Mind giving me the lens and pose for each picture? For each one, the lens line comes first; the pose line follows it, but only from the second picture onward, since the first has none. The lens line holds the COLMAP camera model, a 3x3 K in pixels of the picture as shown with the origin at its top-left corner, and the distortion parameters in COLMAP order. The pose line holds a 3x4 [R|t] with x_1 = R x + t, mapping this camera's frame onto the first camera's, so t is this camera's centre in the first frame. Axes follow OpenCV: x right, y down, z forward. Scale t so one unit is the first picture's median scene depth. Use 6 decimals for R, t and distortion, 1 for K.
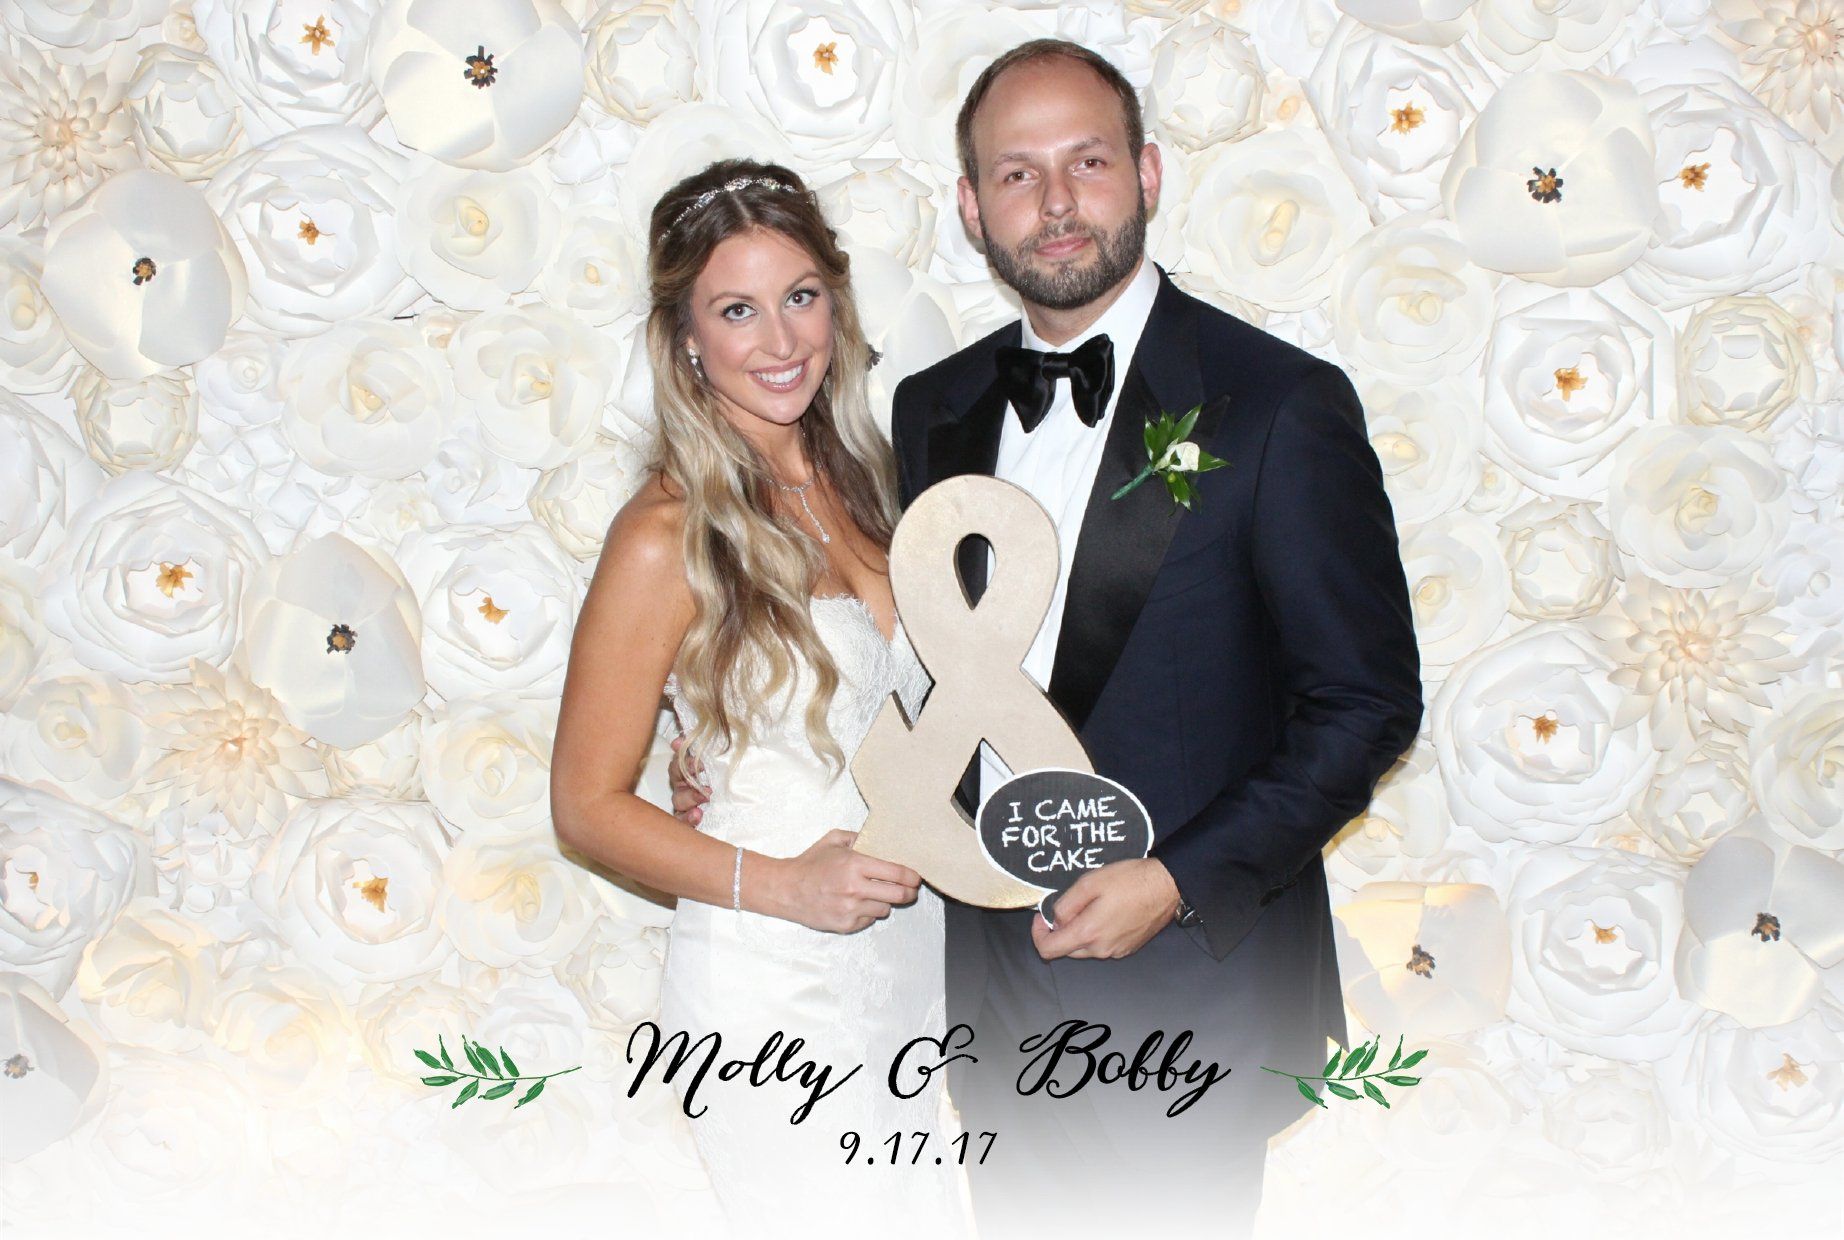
lens RADIAL K [[8054.0, 0, 875.1], [0, 8054.0, 676.1], [0, 0, 1]] dist [2.737110, 0.000000]
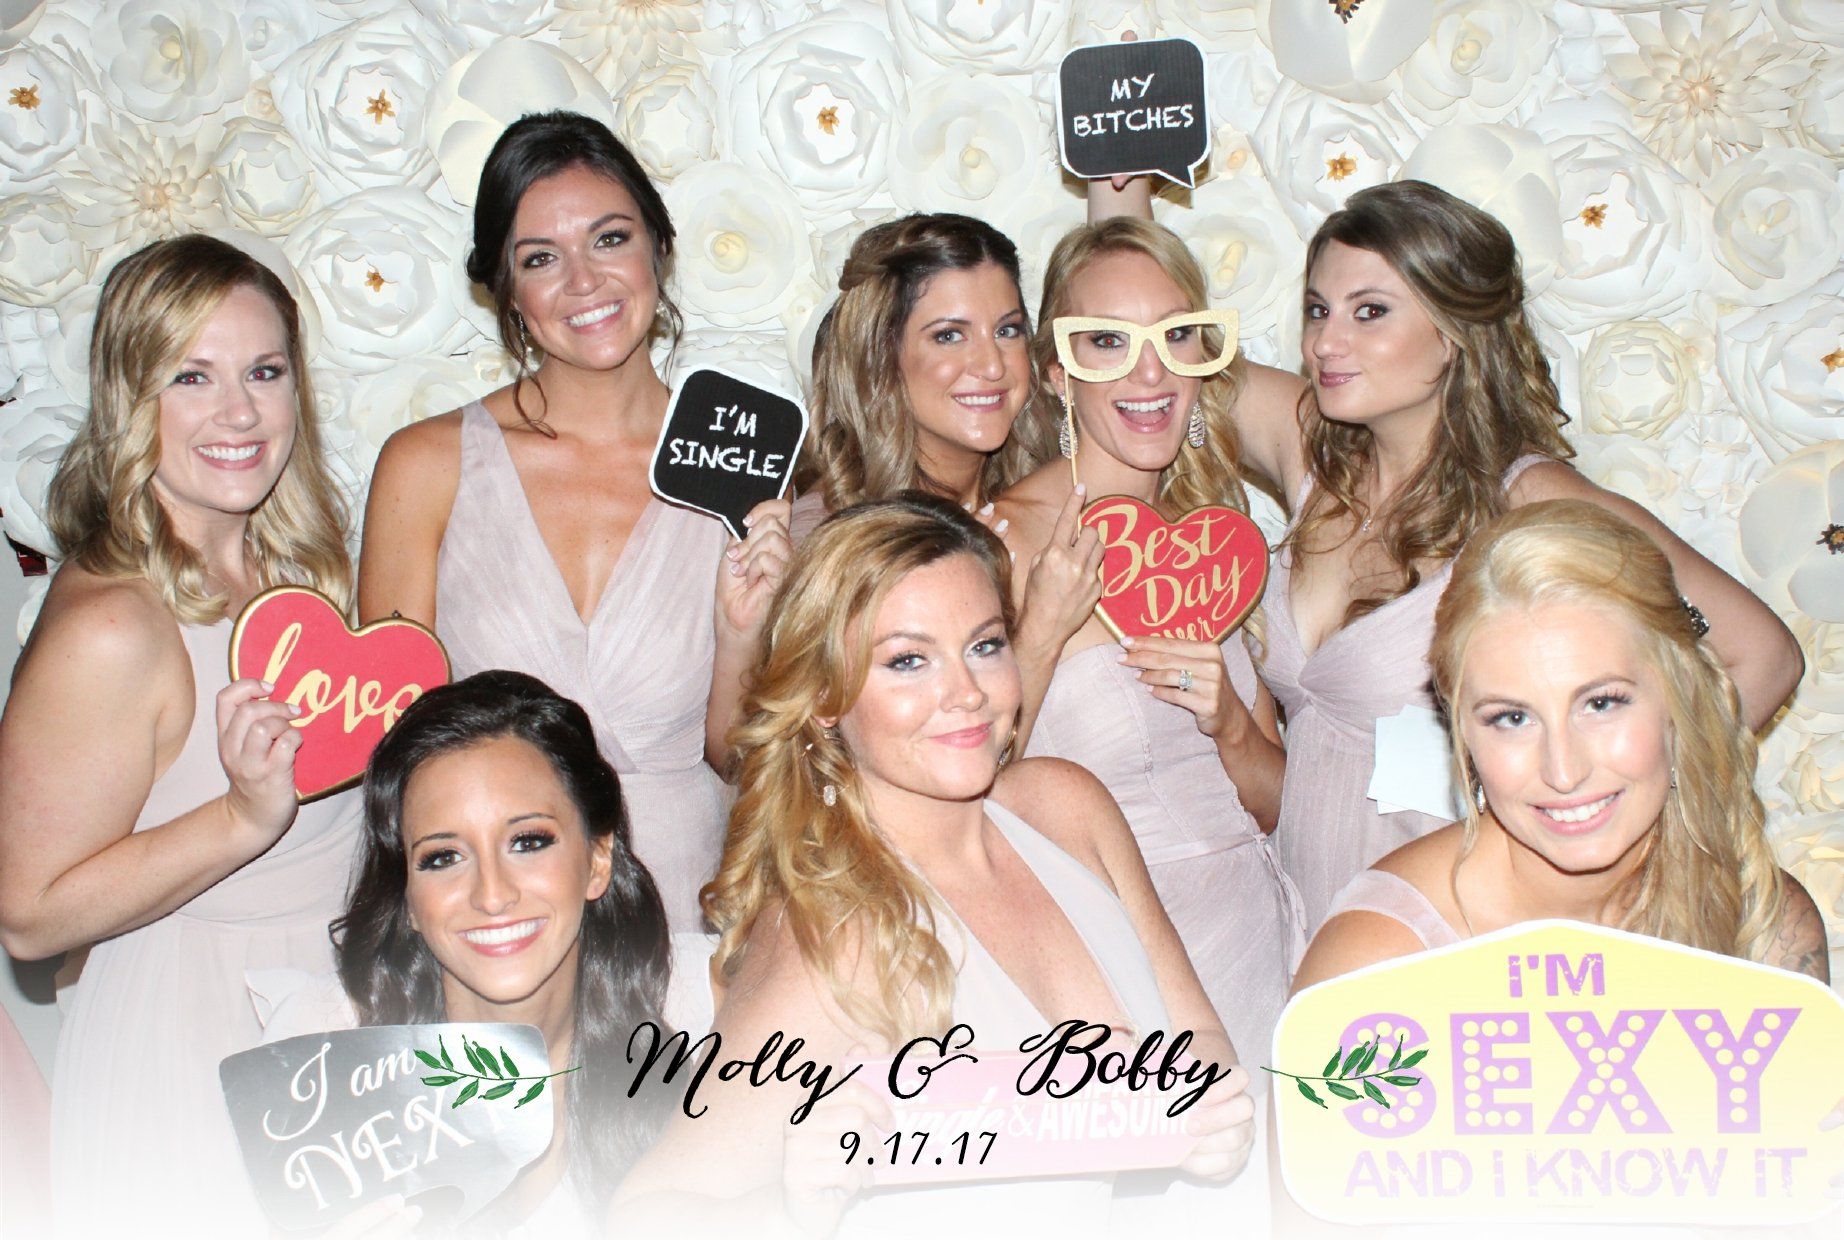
lens RADIAL K [[8054.0, 0, 862.9], [0, 8054.0, 666.7], [0, 0, 1]] dist [2.737110, 0.000000]
pose [[0.999907, -0.013624, -0.000716, -0.001430], [0.013623, 0.999906, -0.001183, 0.001546], [0.000732, 0.001173, 0.999999, -0.129339]]
